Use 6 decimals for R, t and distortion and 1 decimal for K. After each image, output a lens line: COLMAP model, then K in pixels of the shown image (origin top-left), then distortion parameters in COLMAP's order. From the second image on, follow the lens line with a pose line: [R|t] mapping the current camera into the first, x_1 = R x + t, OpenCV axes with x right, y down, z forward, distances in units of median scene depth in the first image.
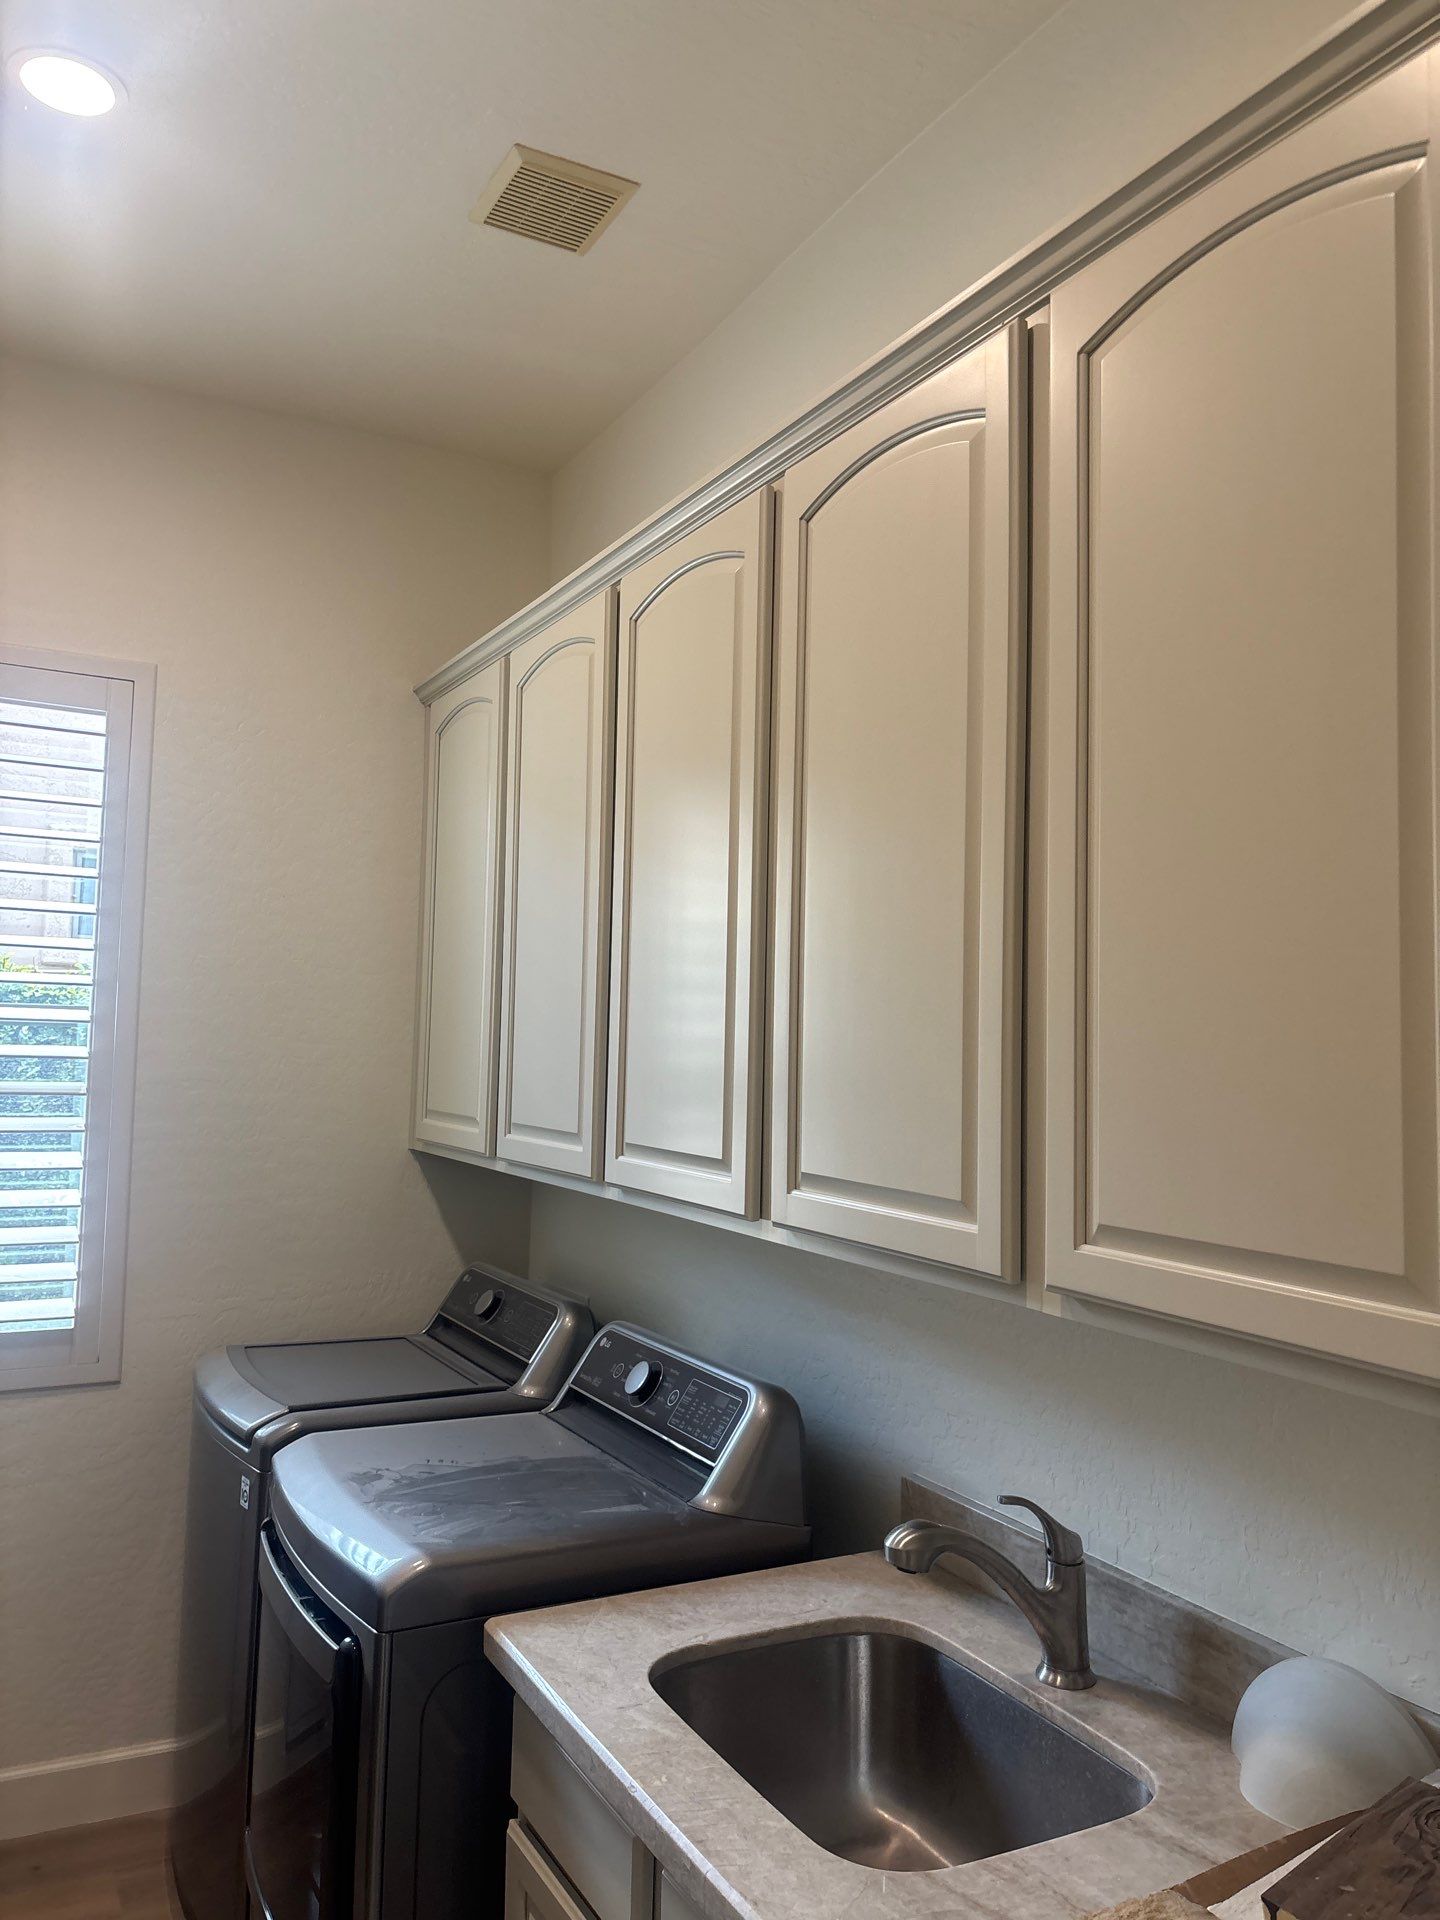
lens RADIAL K [[1453.2, 0, 714.2], [0, 1453.2, 941.4], [0, 0, 1]] dist [0.041258, -0.046853]
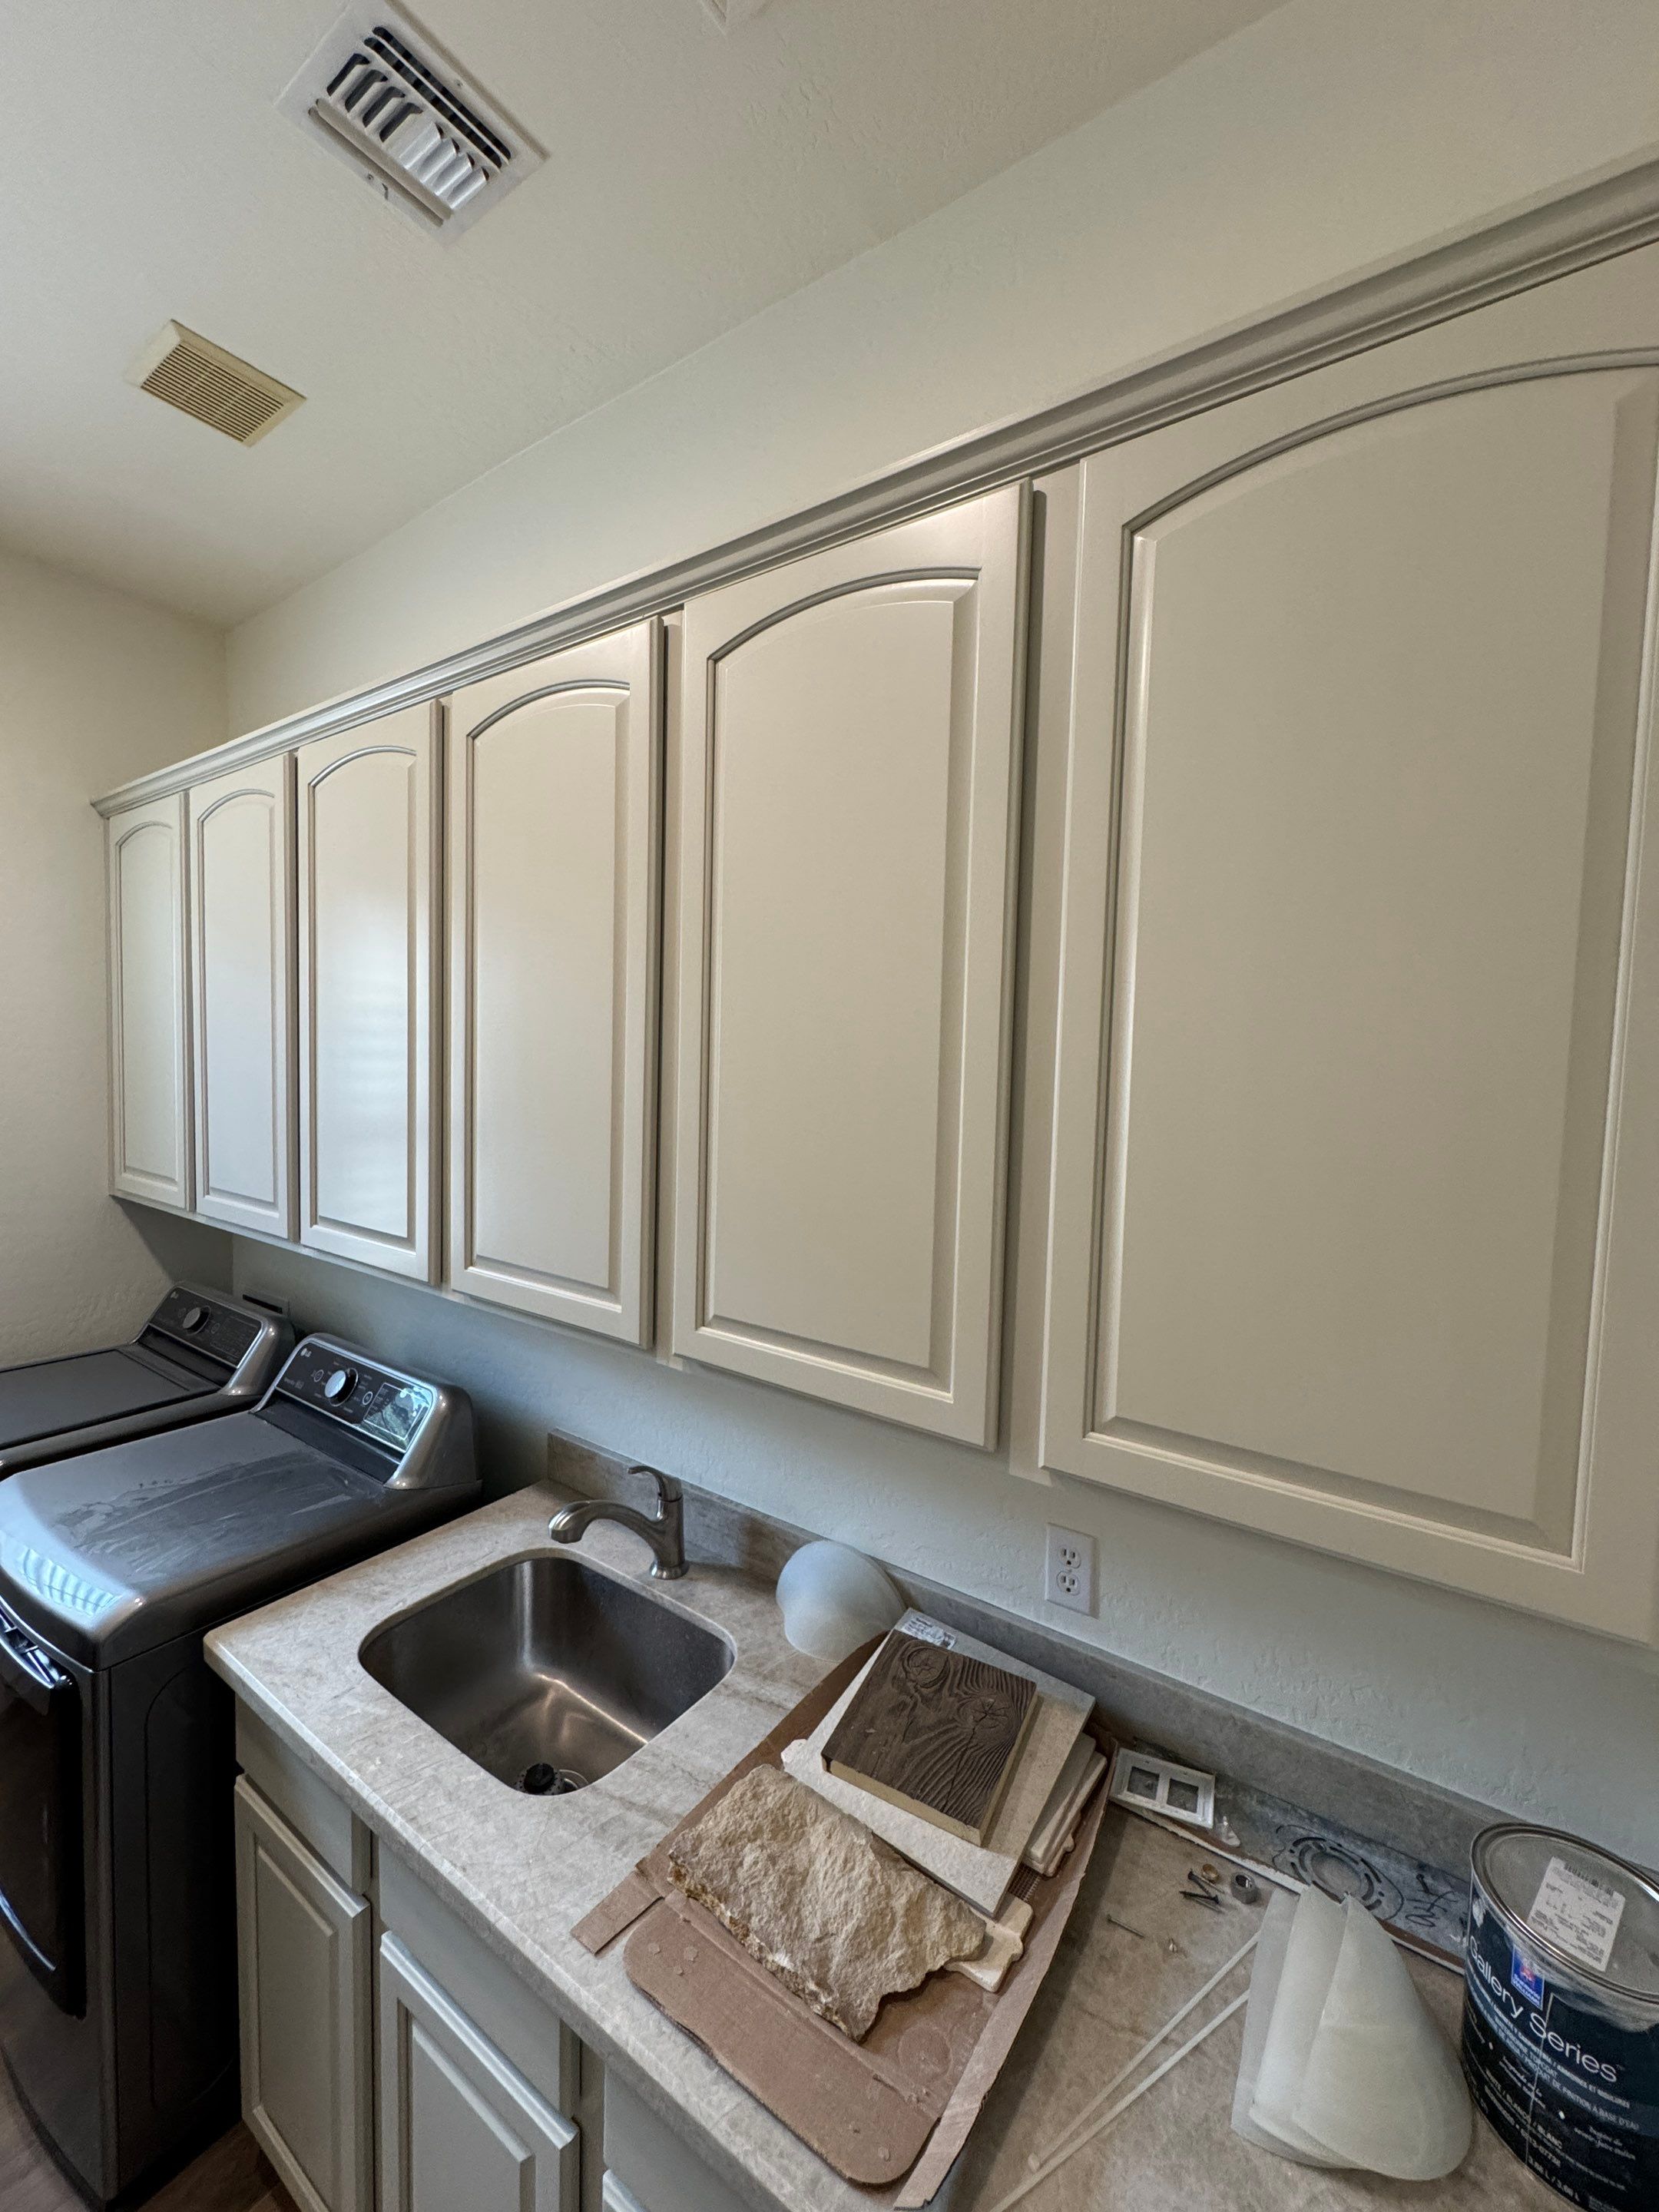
lens RADIAL K [[882.7, 0, 832.1], [0, 882.7, 1105.8], [0, 0, 1]] dist [-0.001529, 0.000082]
pose [[0.889317, -0.023212, 0.456701, -0.014748], [-0.039171, 0.991173, 0.126654, -0.085347], [-0.455610, -0.130525, 0.880558, 0.158607]]
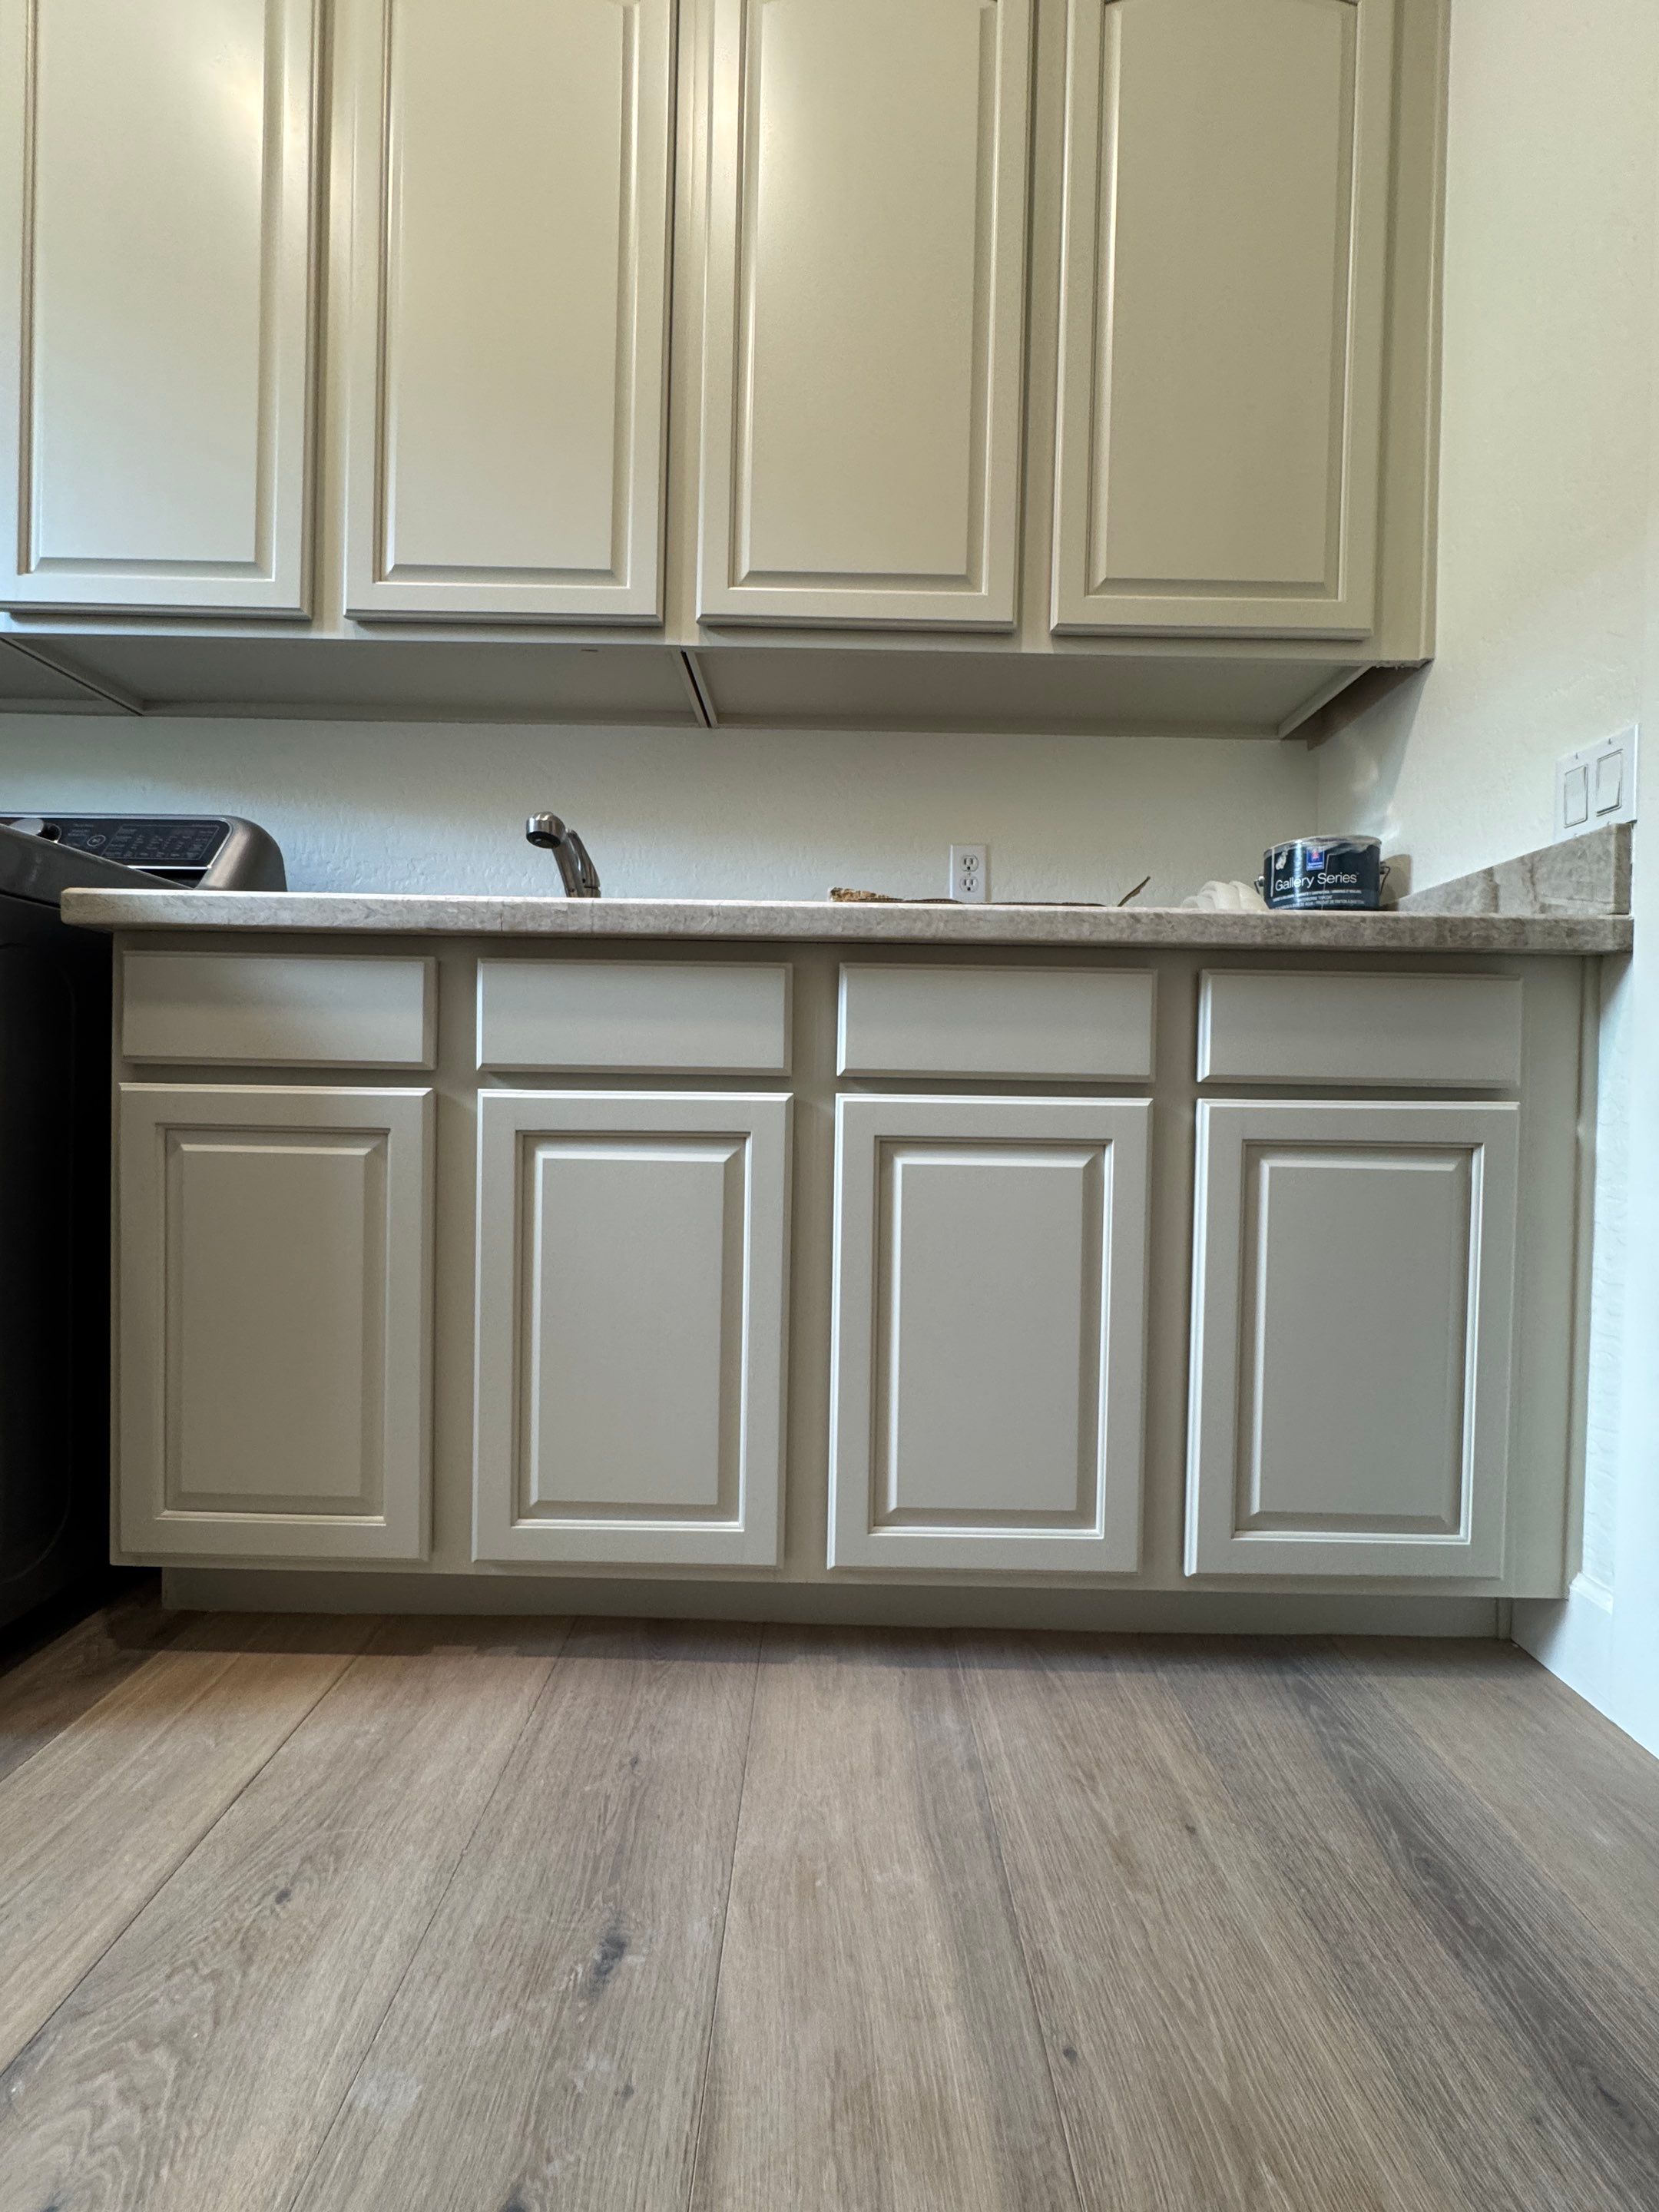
lens RADIAL K [[882.7, 0, 832.1], [0, 882.7, 1105.8], [0, 0, 1]] dist [-0.001529, 0.000082]
pose [[0.476481, -0.023158, 0.878880, -0.392976], [-0.072871, 0.995173, 0.065729, 0.501638], [-0.876160, -0.095363, 0.472493, 0.293538]]
